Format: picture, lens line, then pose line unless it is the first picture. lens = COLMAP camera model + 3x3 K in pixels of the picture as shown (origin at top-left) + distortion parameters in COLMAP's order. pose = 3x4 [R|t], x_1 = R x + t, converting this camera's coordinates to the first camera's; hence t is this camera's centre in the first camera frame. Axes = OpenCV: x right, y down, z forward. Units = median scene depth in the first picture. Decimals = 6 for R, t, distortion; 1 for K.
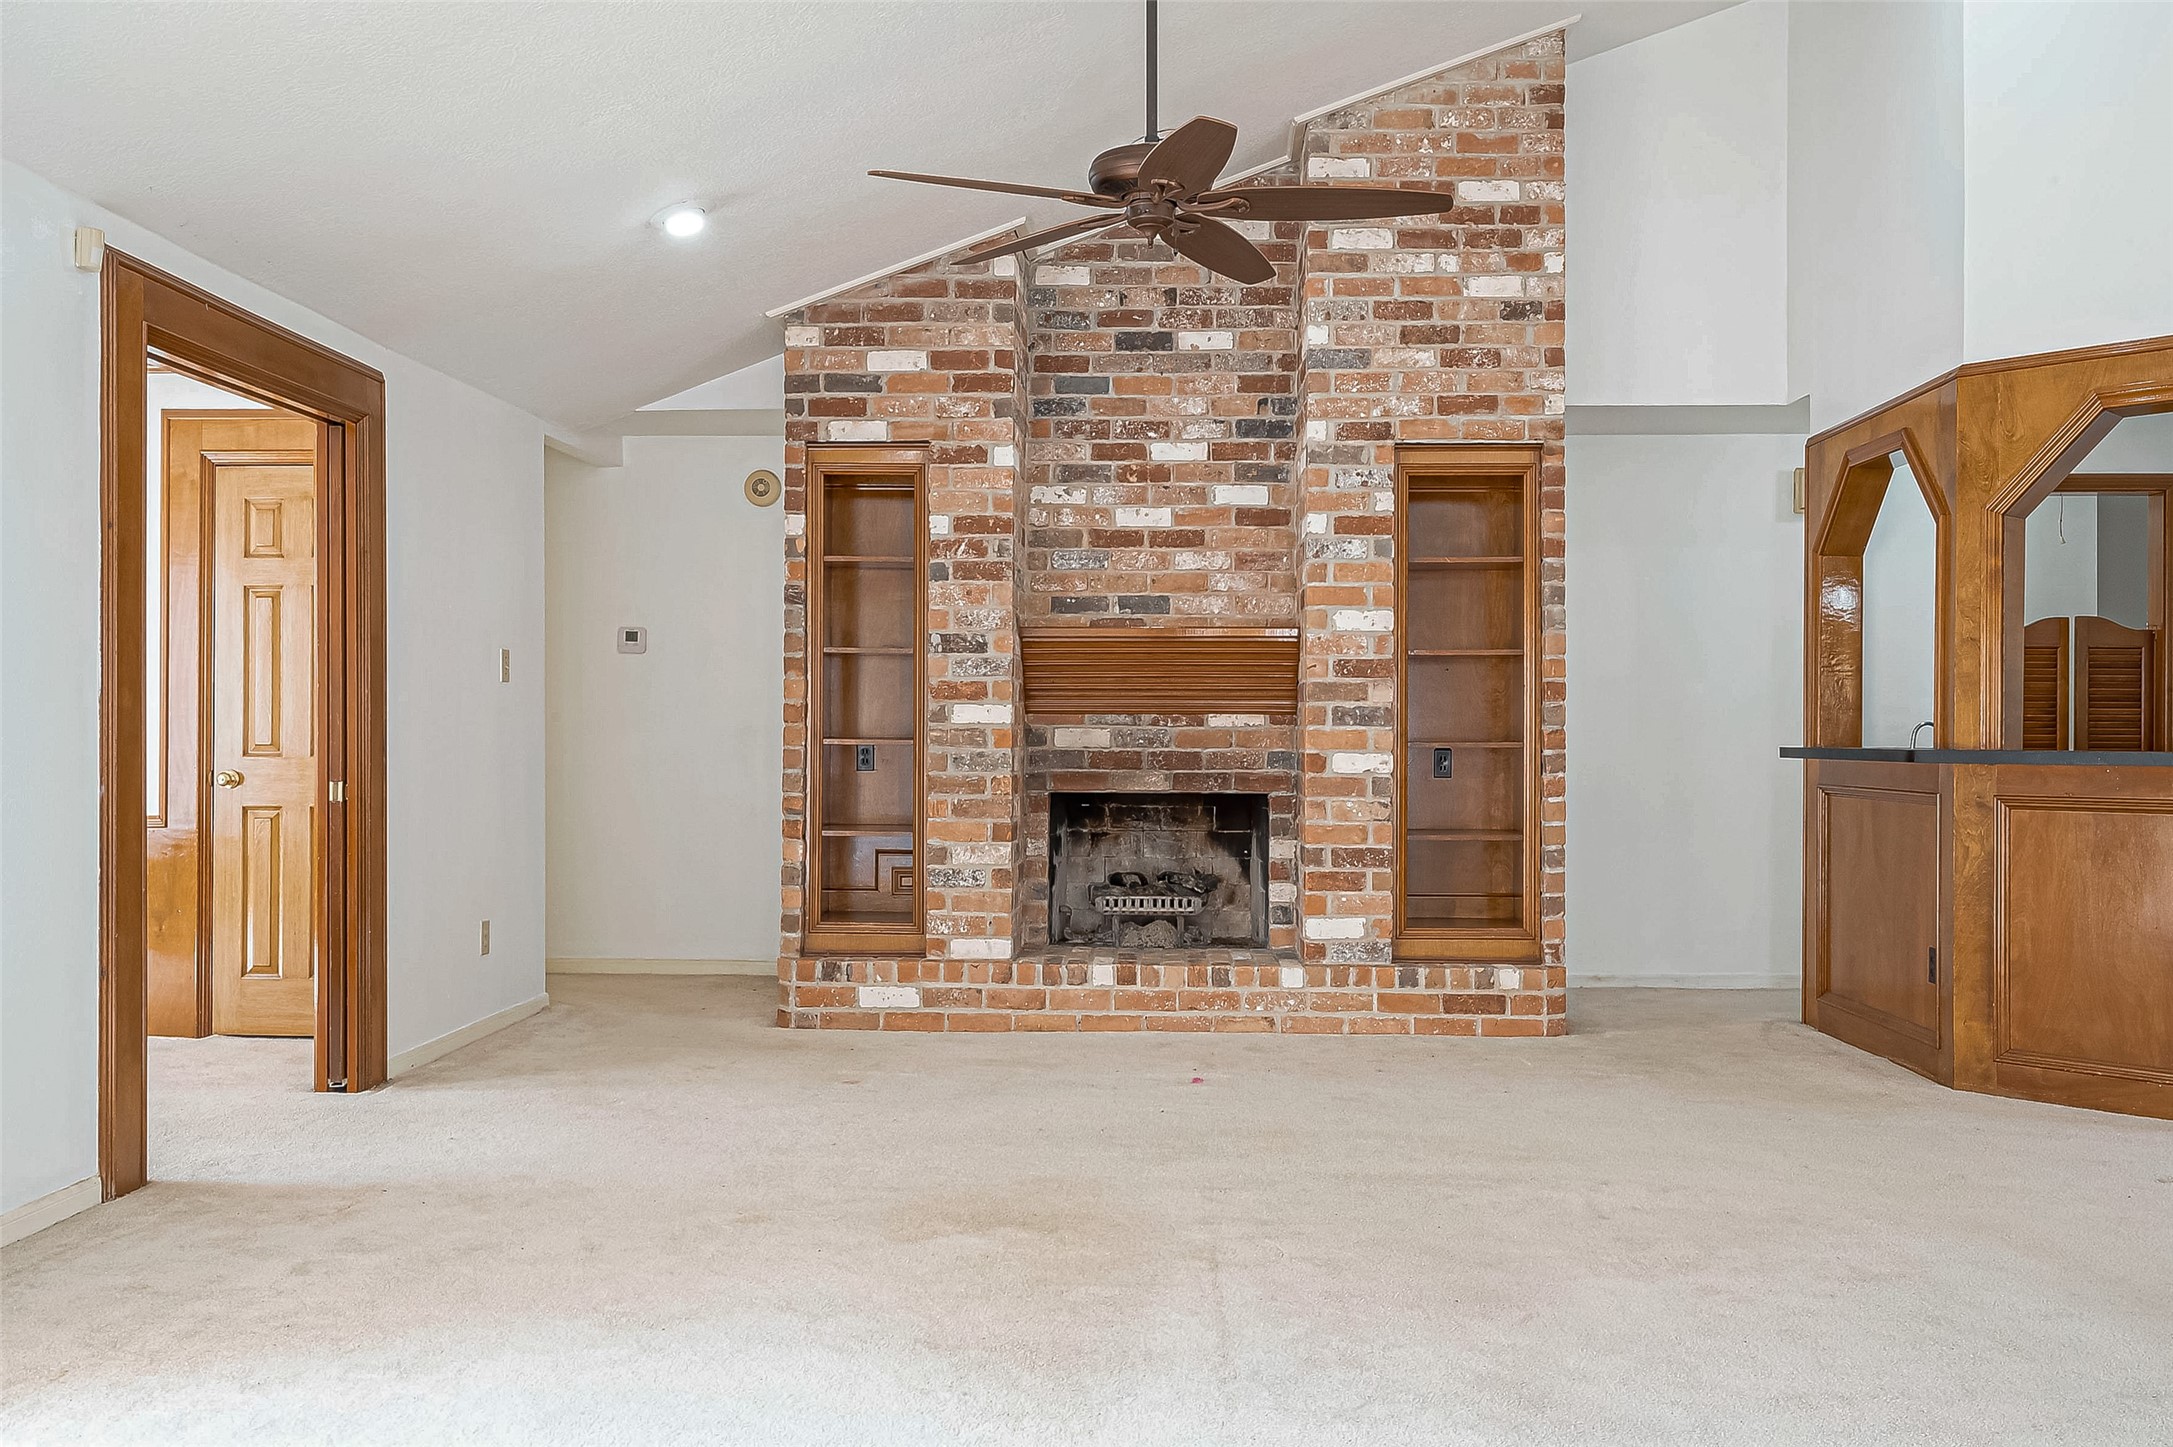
lens RADIAL K [[1892.0, 0, 1086.5], [0, 1892.0, 723.5], [0, 0, 1]] dist [0.000215, -0.002531]
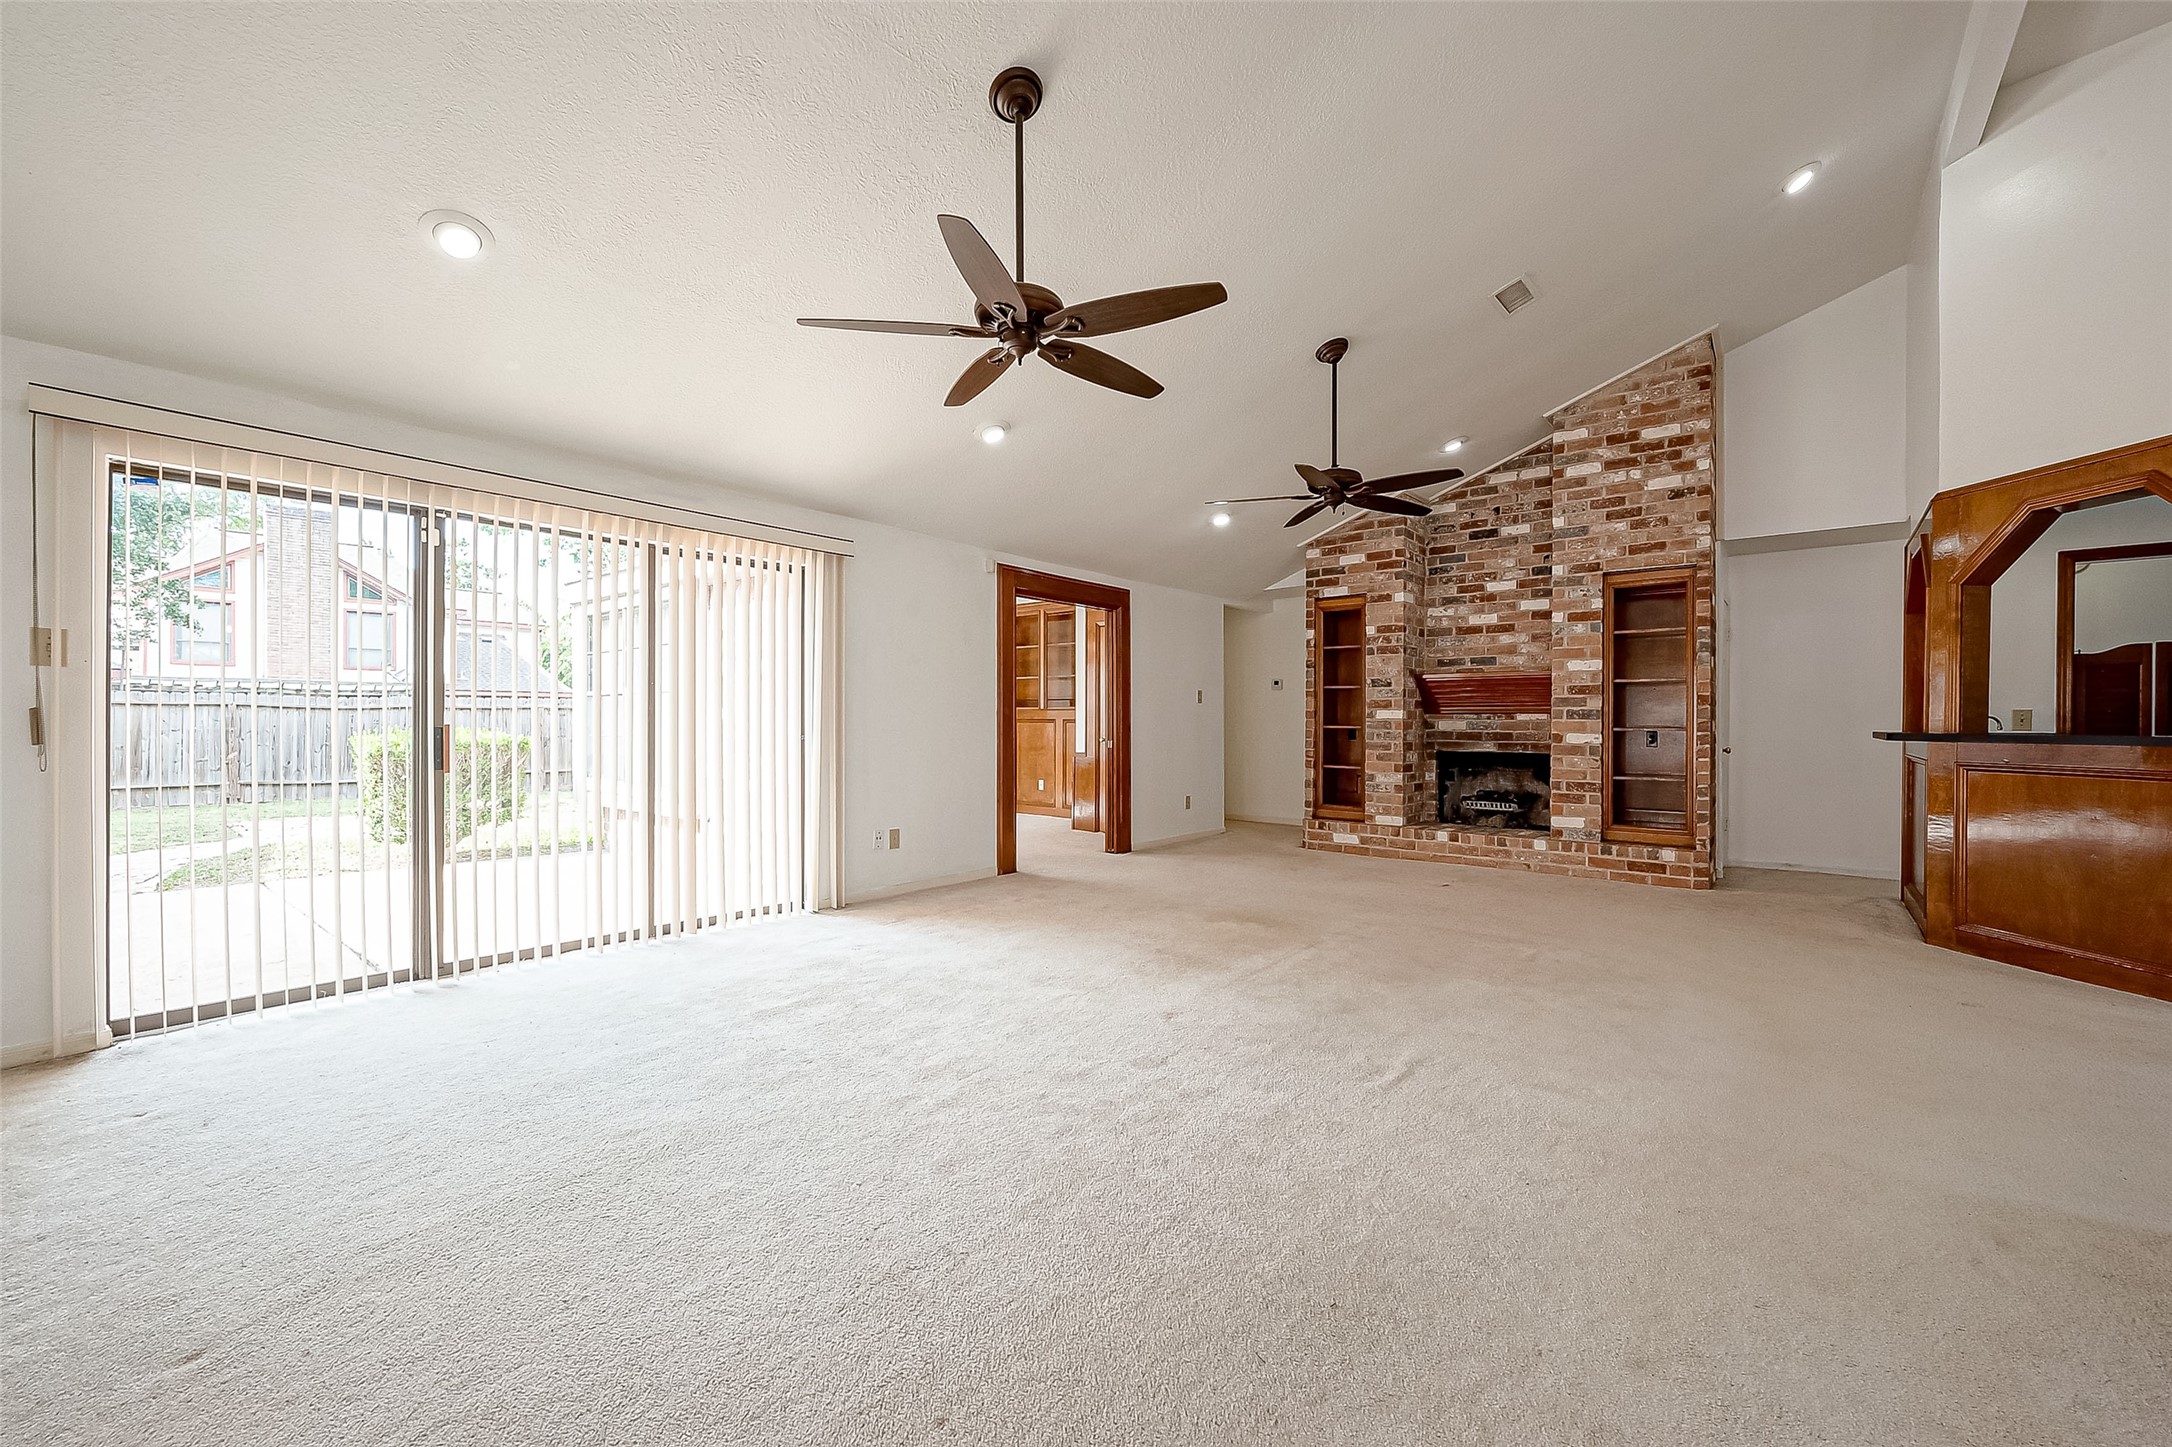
lens RADIAL K [[853.9, 0, 1089.1], [0, 853.9, 725.4], [0, 0, 1]] dist [-0.002716, 0.000010]
pose [[0.796686, 0.001668, -0.604391, 0.269946], [0.002126, 0.999982, 0.005561, 0.001420], [0.604390, -0.005715, 0.796668, -0.008519]]
